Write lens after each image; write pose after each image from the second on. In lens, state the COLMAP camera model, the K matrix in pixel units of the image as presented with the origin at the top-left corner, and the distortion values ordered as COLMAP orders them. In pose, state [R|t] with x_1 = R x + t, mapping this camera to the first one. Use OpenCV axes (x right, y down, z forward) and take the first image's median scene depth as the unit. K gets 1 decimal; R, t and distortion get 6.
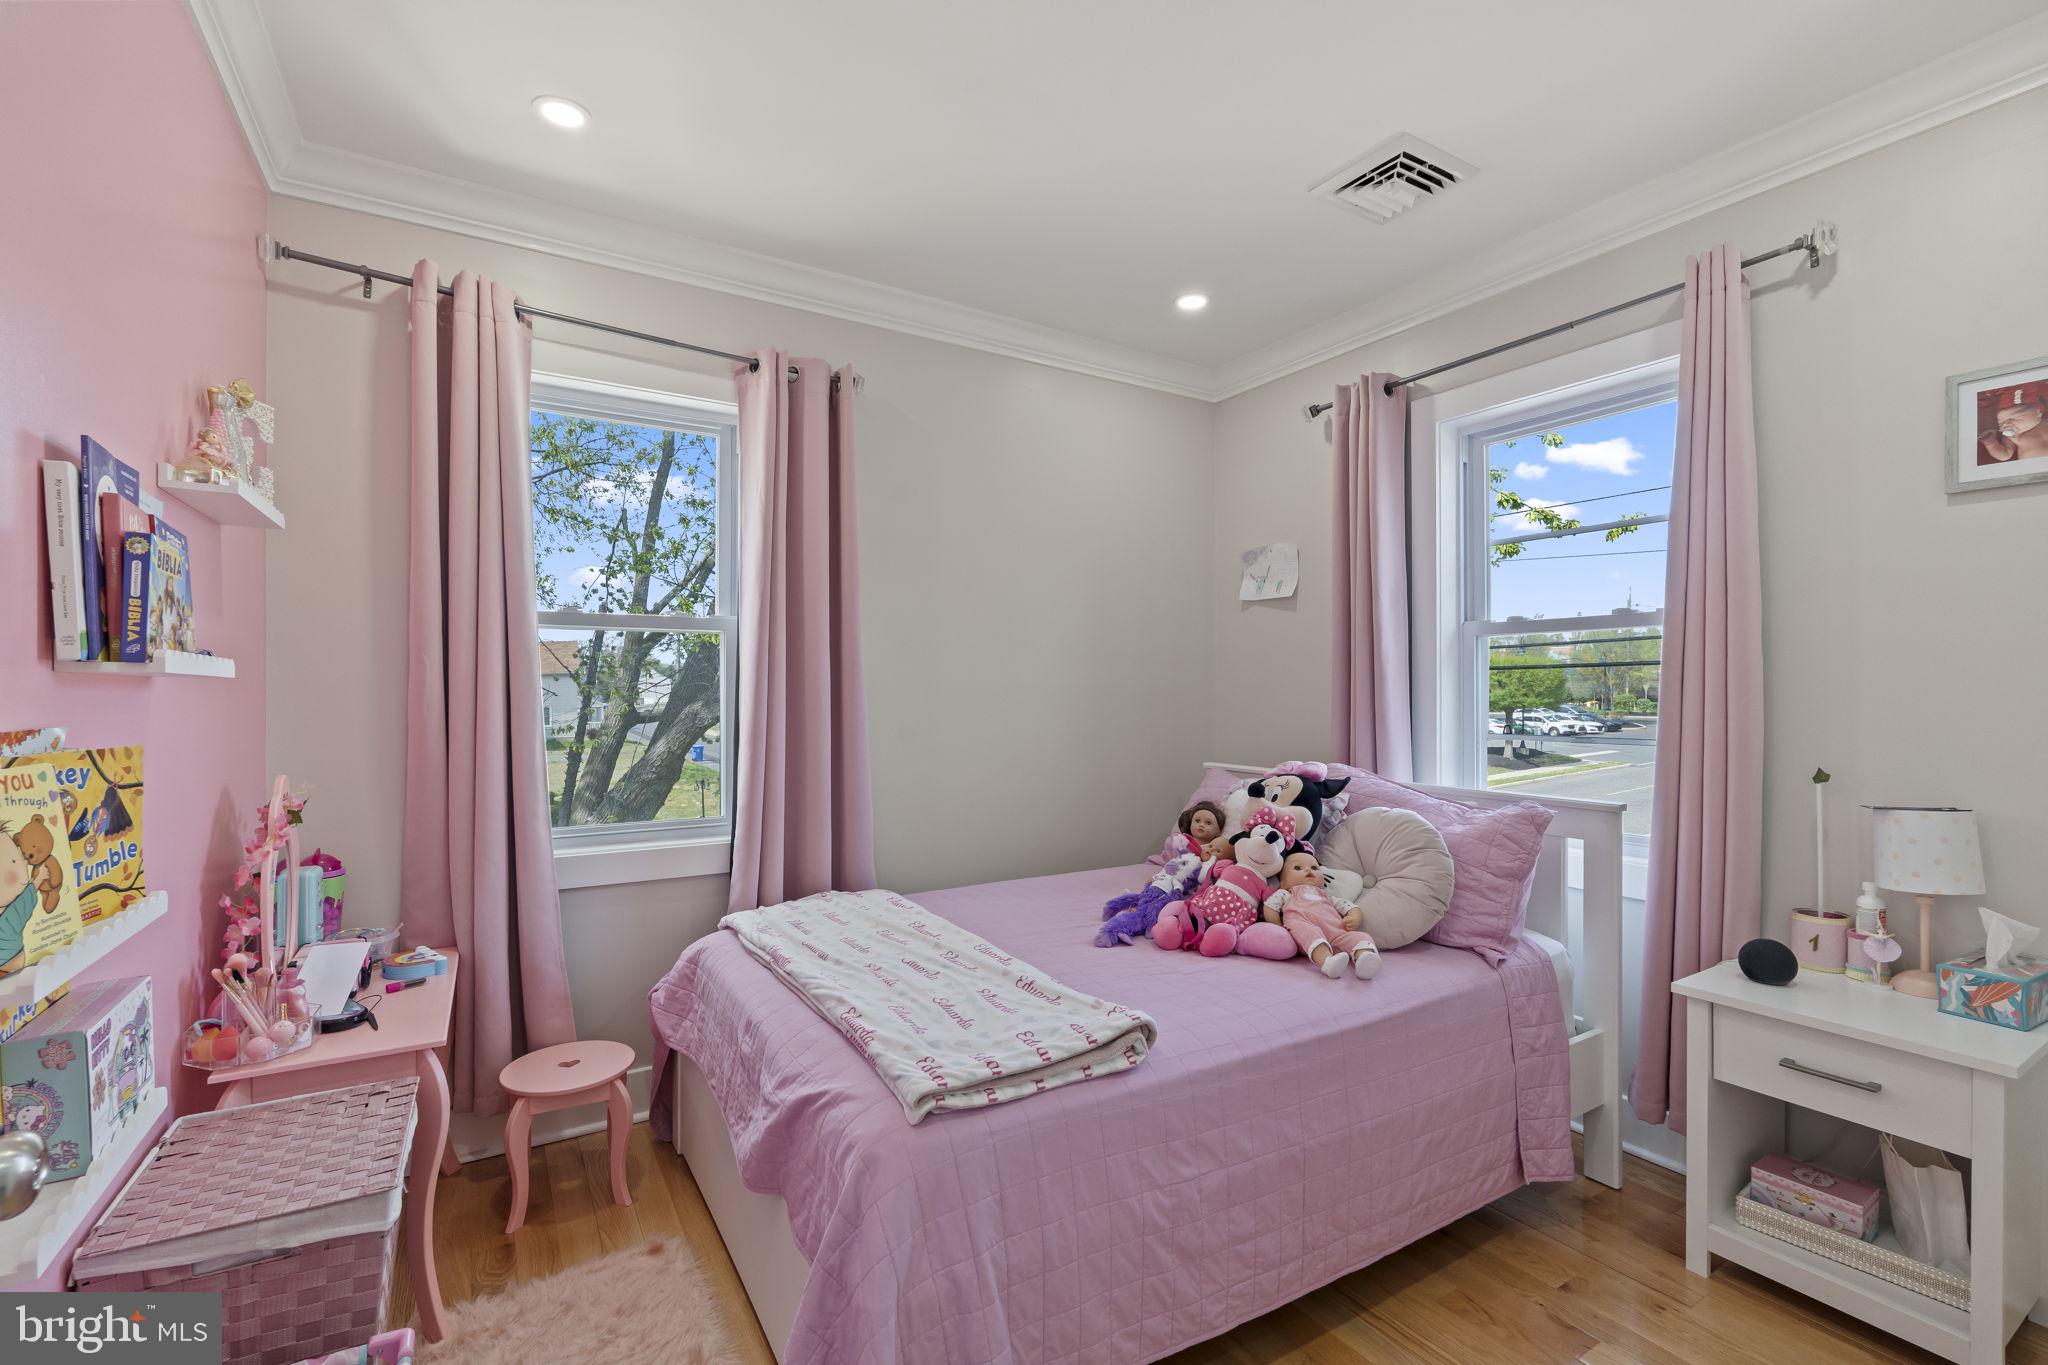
lens RADIAL K [[896.9, 0, 1022.4], [0, 896.9, 688.4], [0, 0, 1]] dist [-0.001814, -0.000327]
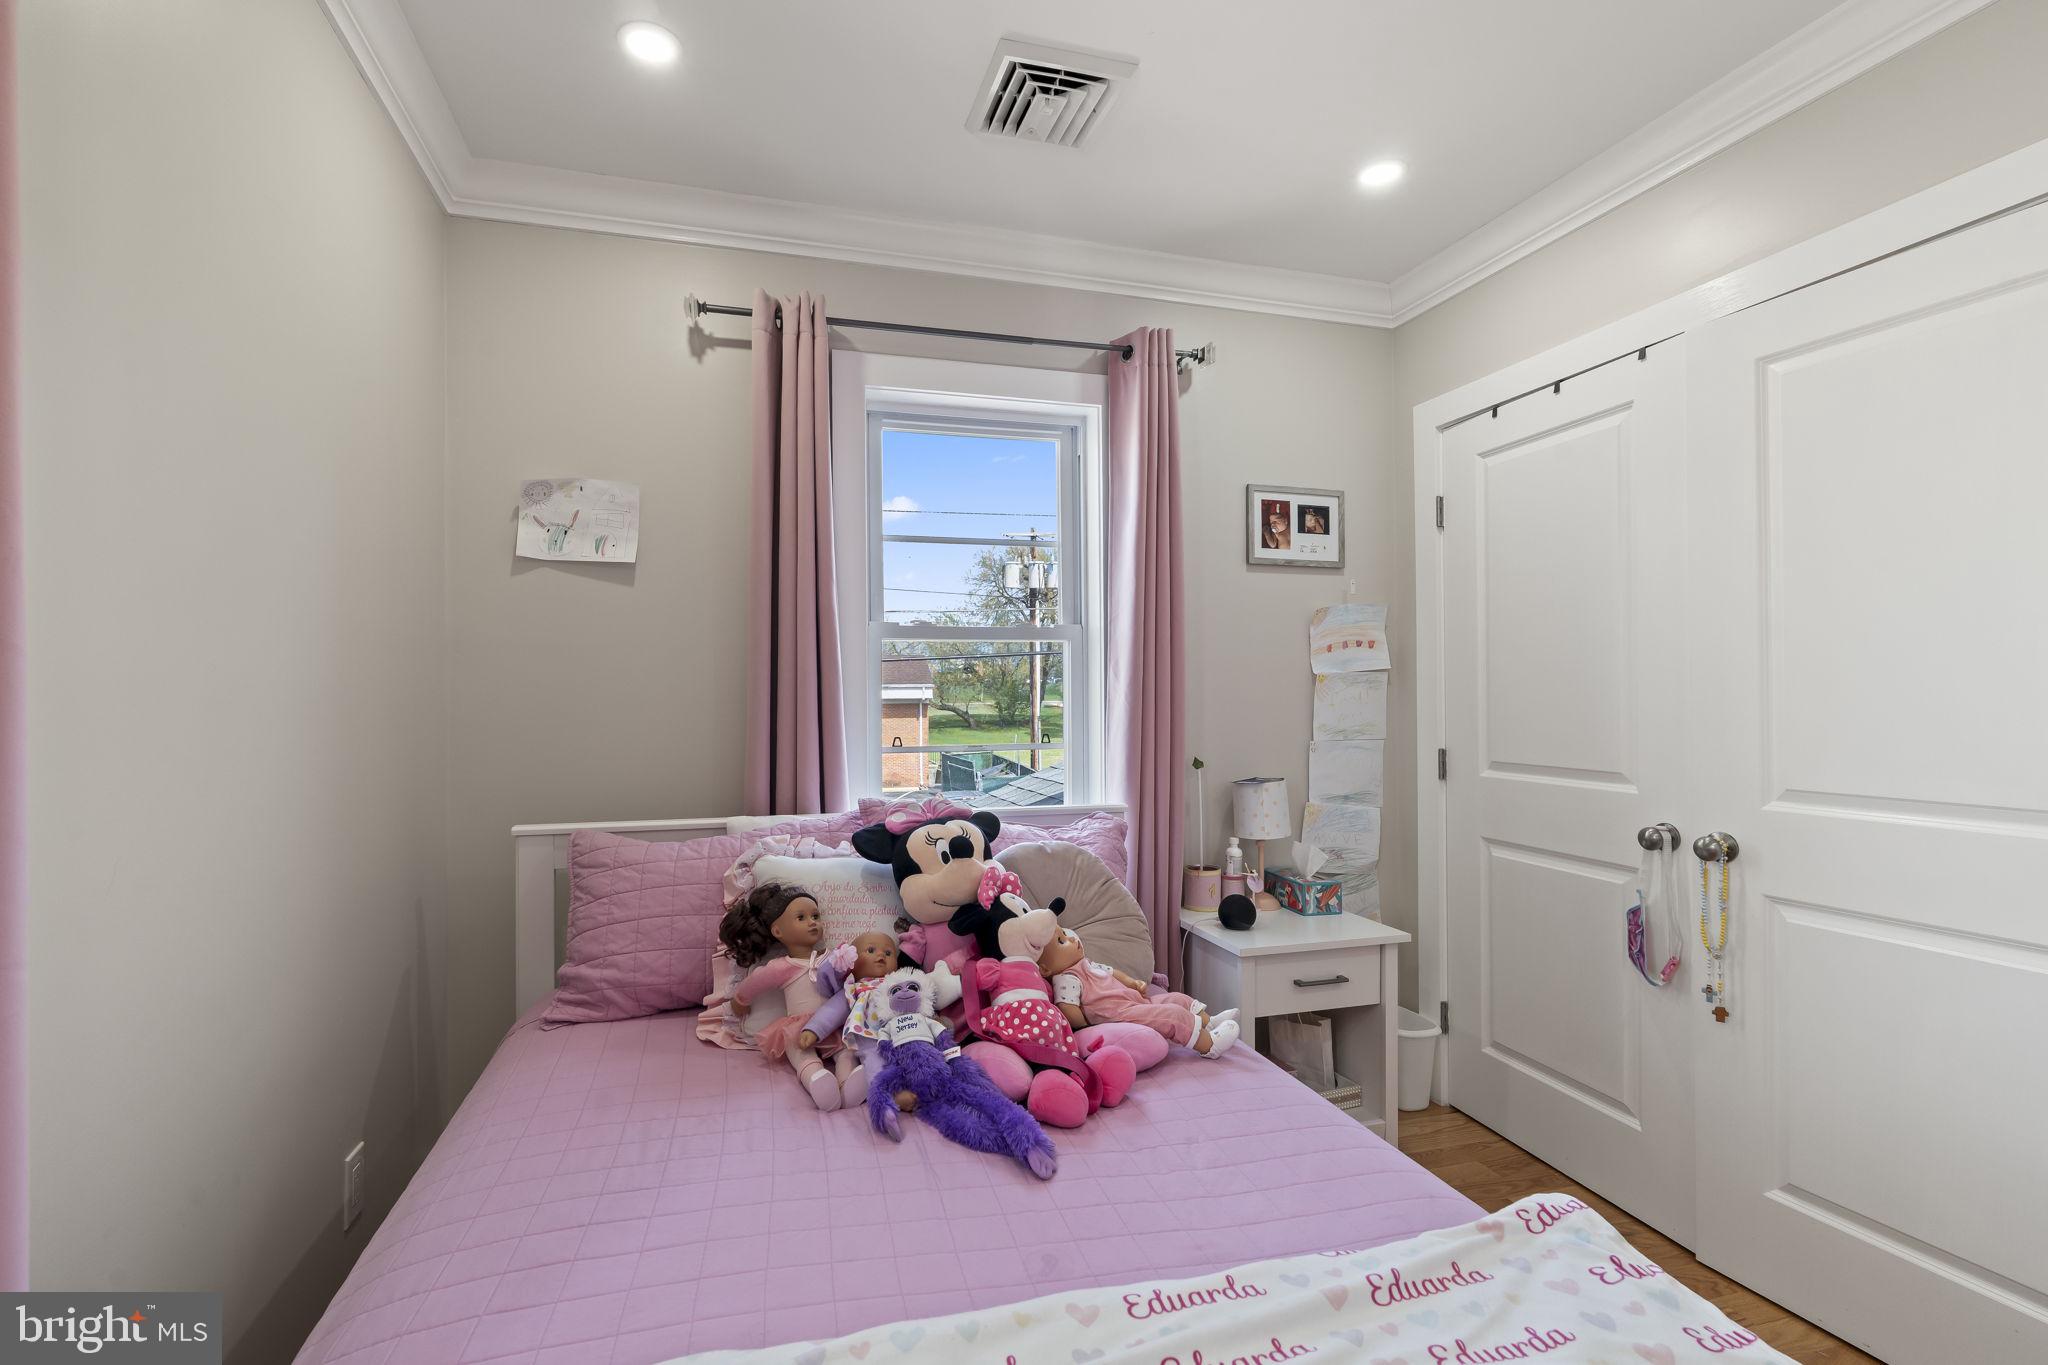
lens RADIAL K [[896.9, 0, 1023.2], [0, 896.9, 688.7], [0, 0, 1]] dist [-0.001814, -0.000327]
pose [[0.276581, 0.009352, 0.960945, -0.469186], [0.004786, 0.999927, -0.011109, 0.002029], [-0.960979, 0.007671, 0.276516, 0.930710]]
